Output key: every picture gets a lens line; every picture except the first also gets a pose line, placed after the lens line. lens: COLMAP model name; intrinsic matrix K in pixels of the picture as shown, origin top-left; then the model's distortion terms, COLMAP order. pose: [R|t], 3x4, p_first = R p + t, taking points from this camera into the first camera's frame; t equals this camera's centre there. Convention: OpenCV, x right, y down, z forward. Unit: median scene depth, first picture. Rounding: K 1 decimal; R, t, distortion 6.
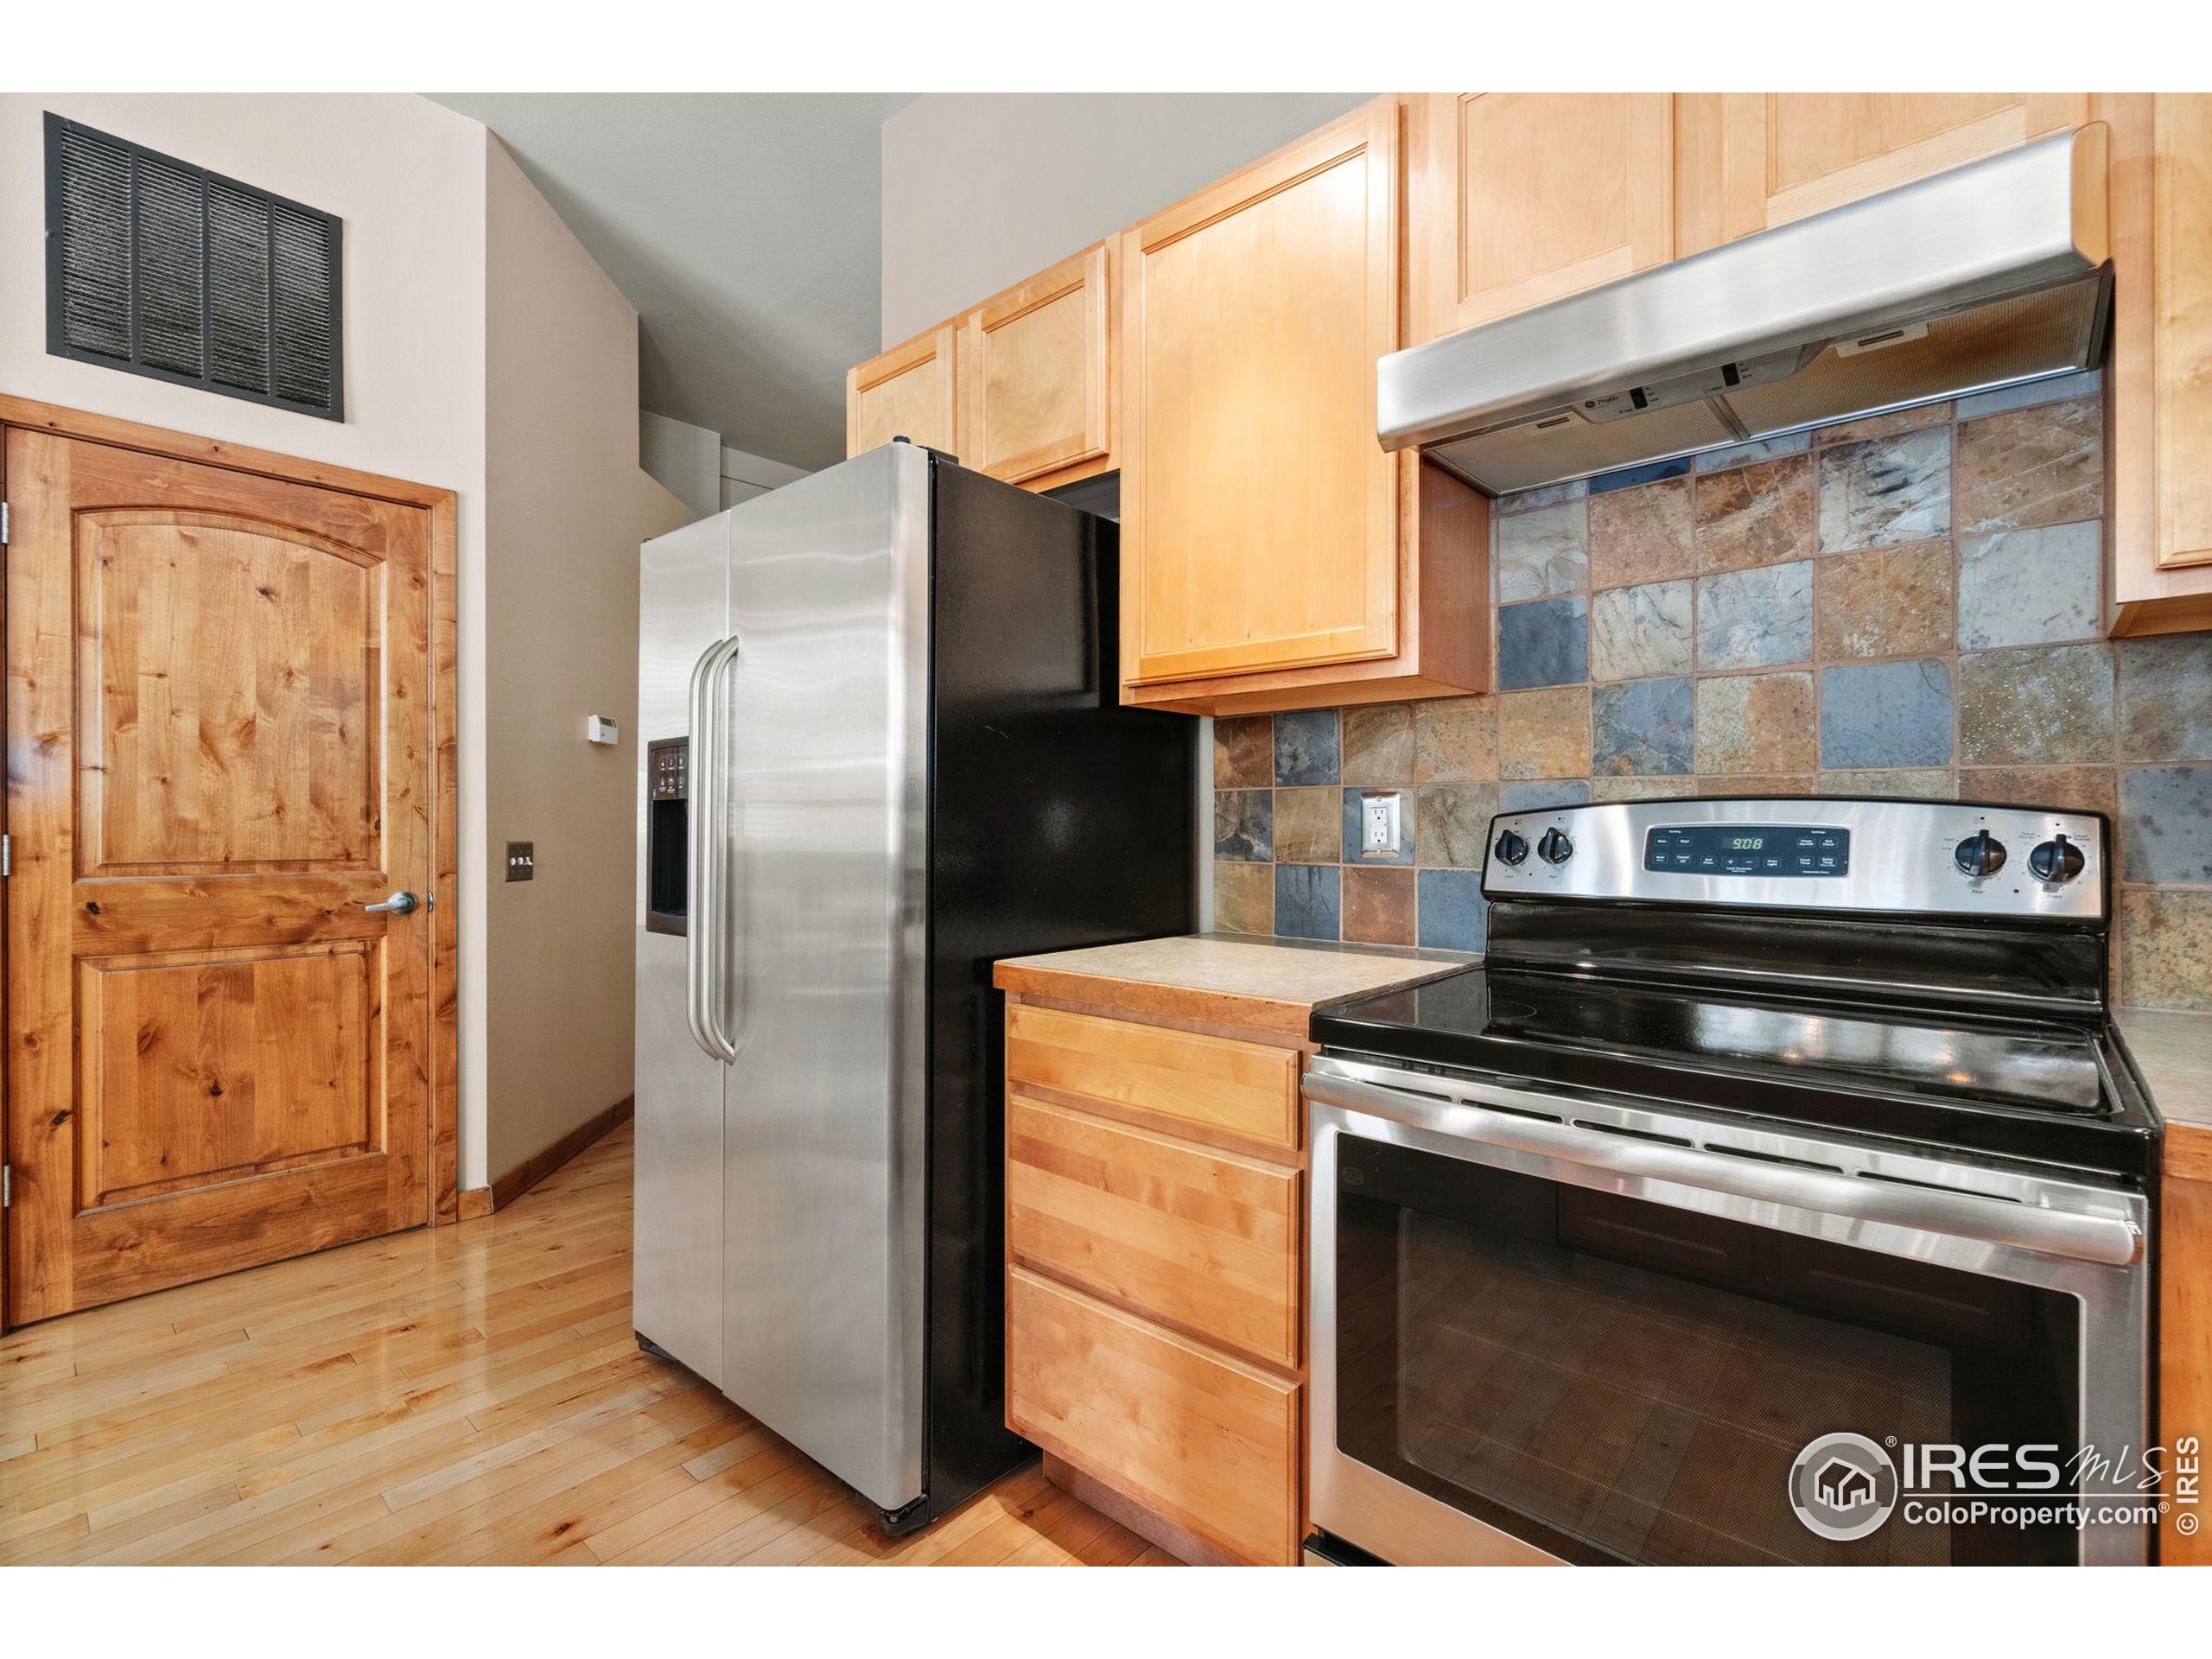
lens RADIAL K [[999.3, 0, 1115.0], [0, 999.3, 830.9], [0, 0, 1]] dist [-0.003350, 0.000275]
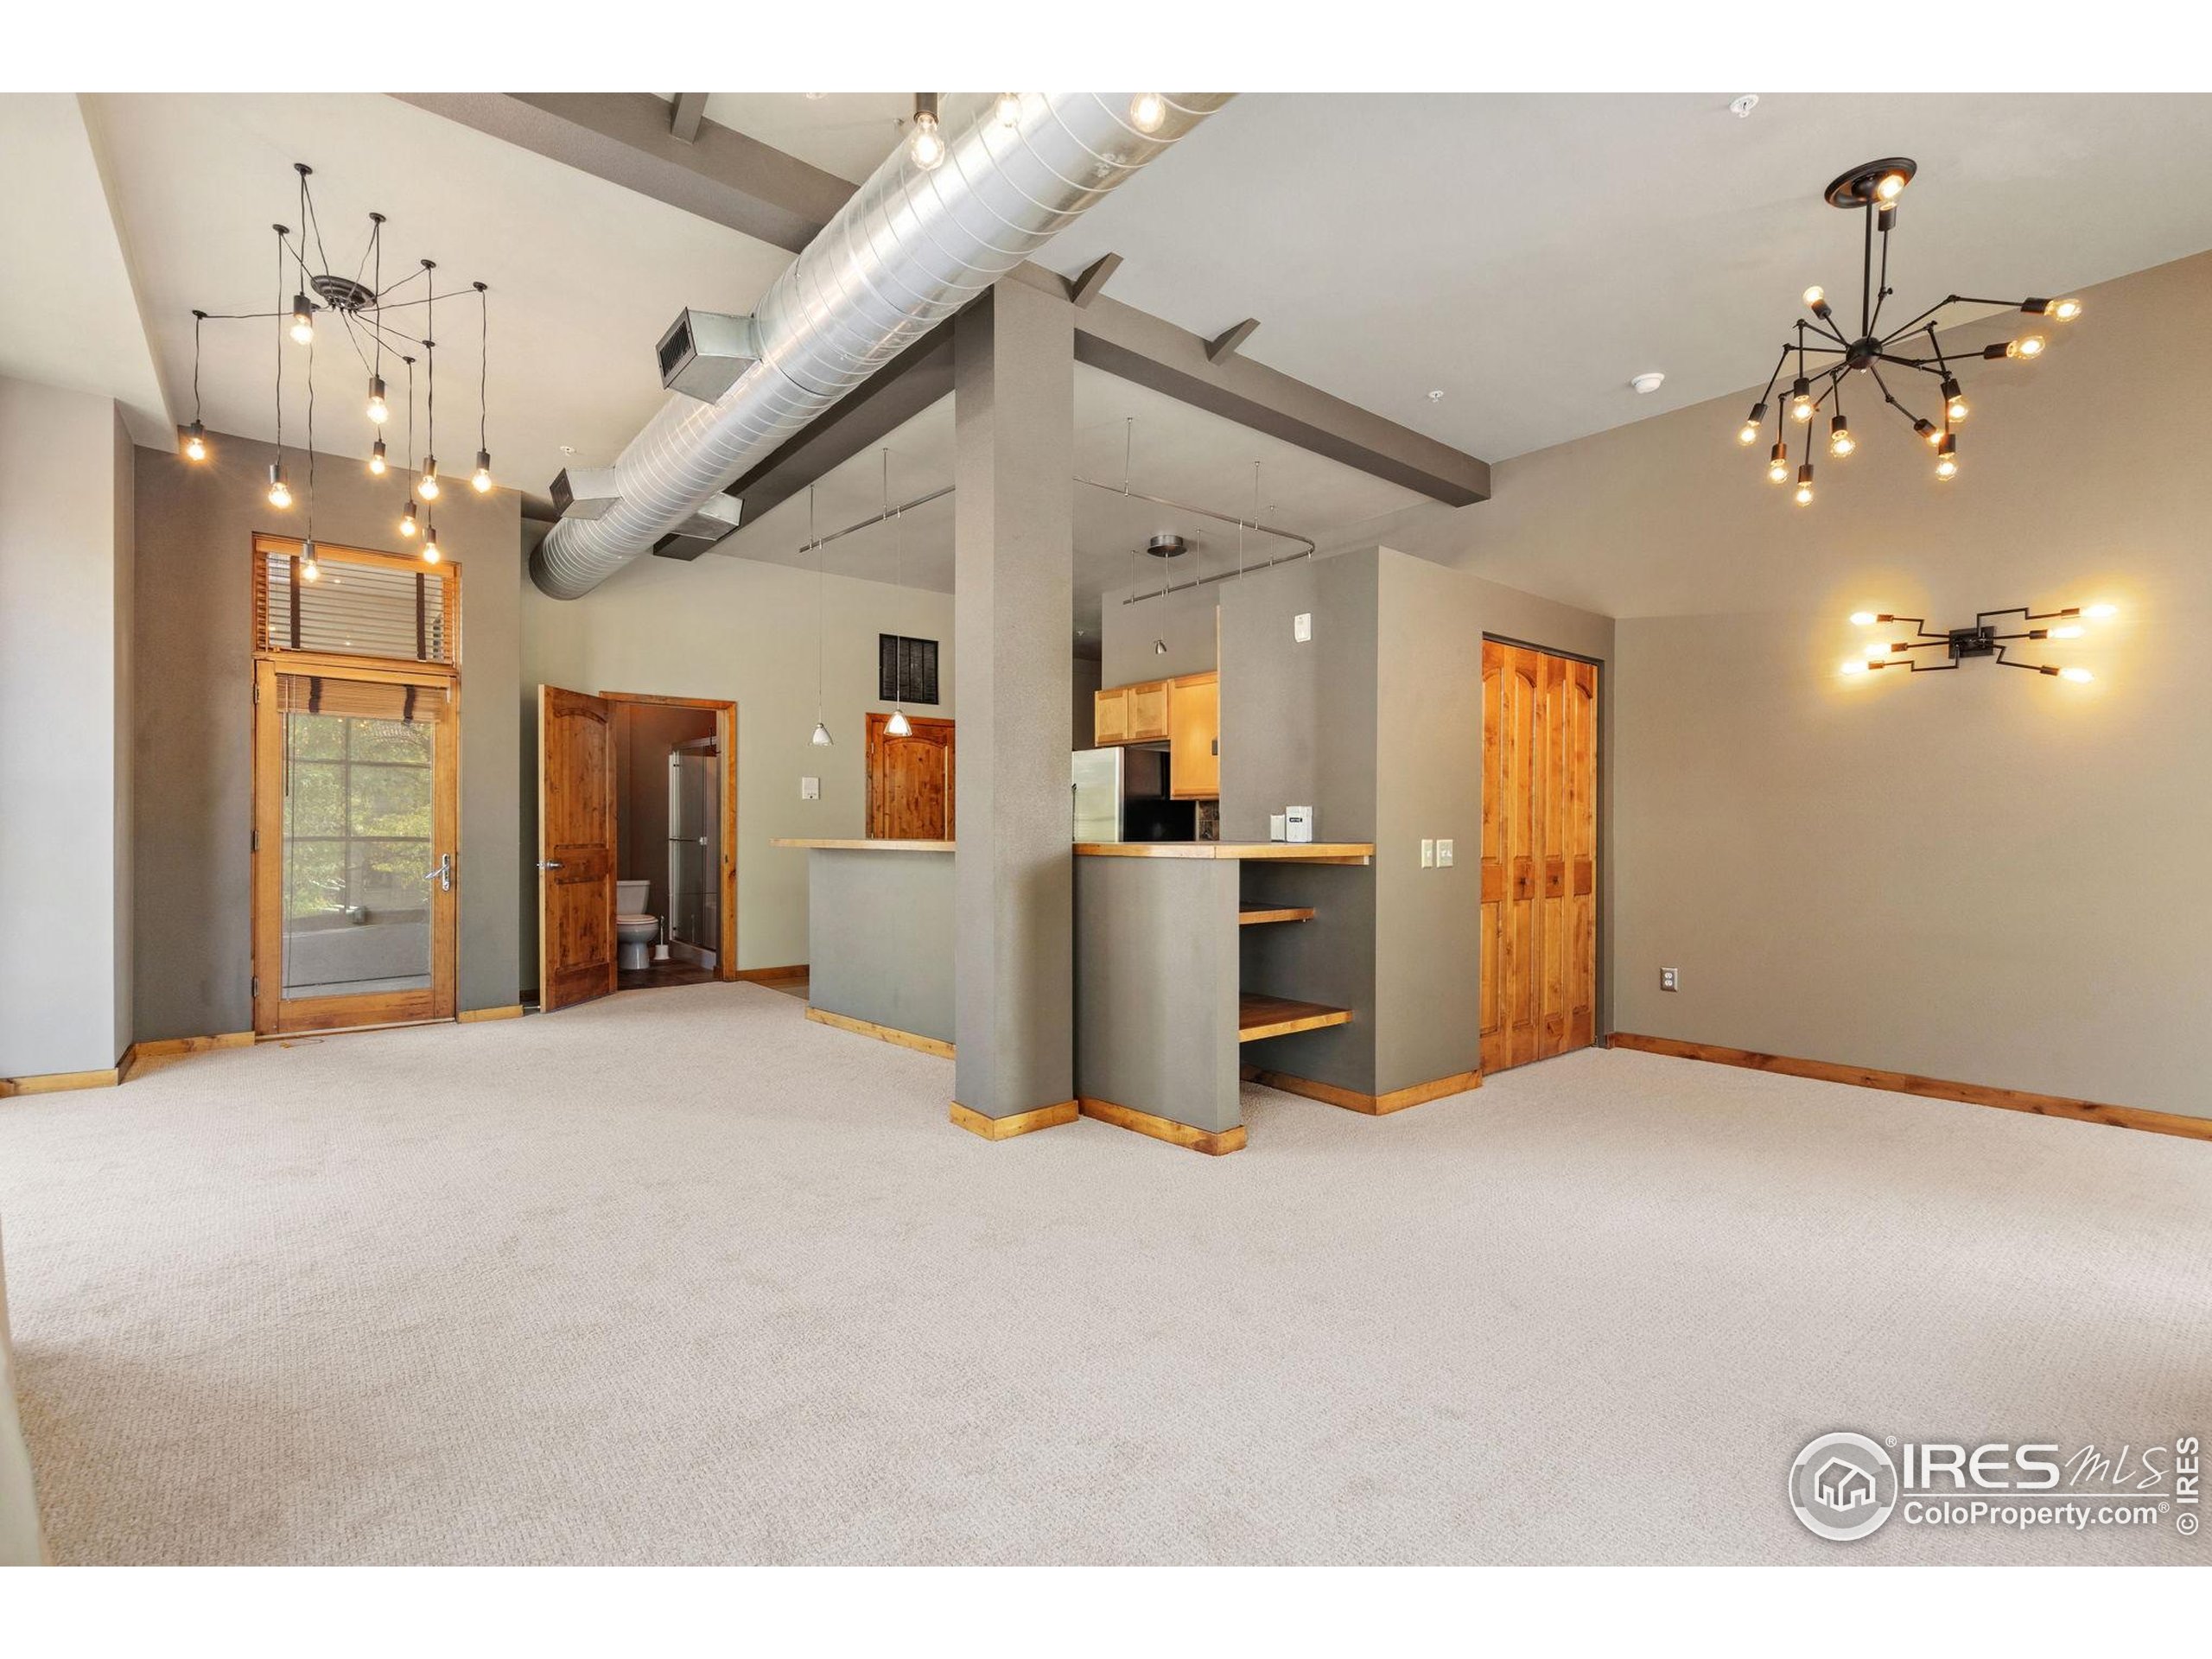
lens RADIAL K [[999.3, 0, 1108.9], [0, 999.3, 830.2], [0, 0, 1]] dist [-0.003350, 0.000275]
pose [[0.988882, 0.001101, -0.148701, 0.343657], [0.000220, 0.999961, 0.008866, -0.043355], [0.148705, -0.008800, 0.988843, -2.862829]]
